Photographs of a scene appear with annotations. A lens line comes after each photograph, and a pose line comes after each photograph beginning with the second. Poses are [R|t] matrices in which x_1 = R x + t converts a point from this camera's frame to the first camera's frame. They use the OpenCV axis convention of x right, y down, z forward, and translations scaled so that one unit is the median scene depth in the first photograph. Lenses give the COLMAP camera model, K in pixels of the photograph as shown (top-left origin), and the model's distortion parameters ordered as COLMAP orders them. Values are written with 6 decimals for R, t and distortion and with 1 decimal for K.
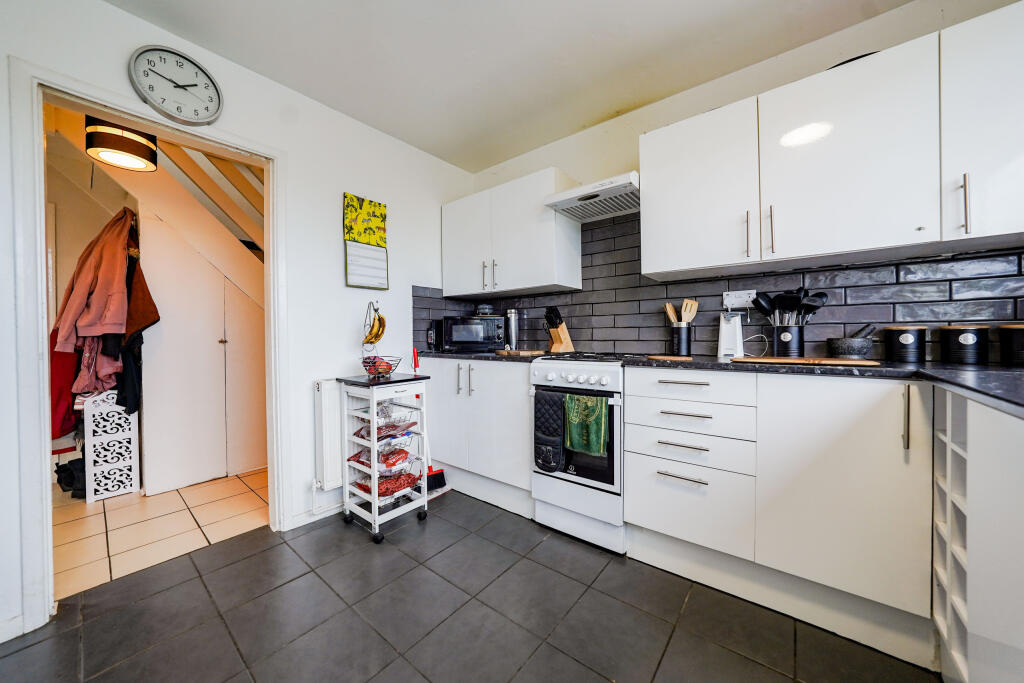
lens RADIAL K [[357.2, 0, 510.2], [0, 357.2, 338.8], [0, 0, 1]] dist [-0.026923, 0.007119]
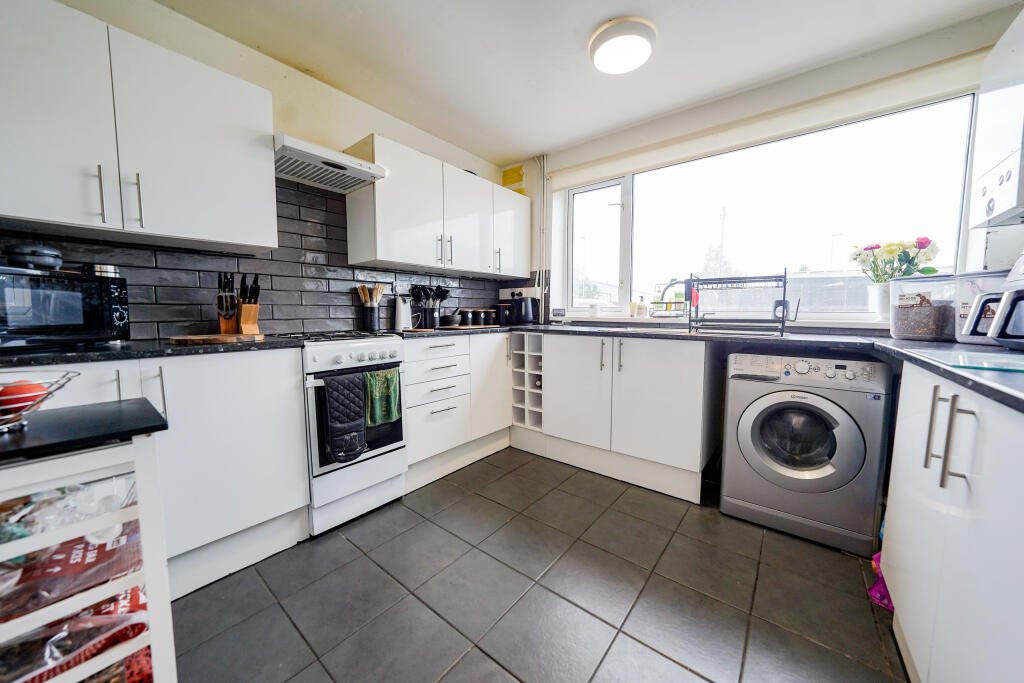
lens RADIAL K [[357.2, 0, 510.2], [0, 357.2, 338.8], [0, 0, 1]] dist [-0.026923, 0.007119]
pose [[0.006976, -0.066555, 0.997758, -0.794072], [0.011229, 0.997725, 0.066474, 0.001079], [-0.999913, 0.010741, 0.007707, 0.578894]]
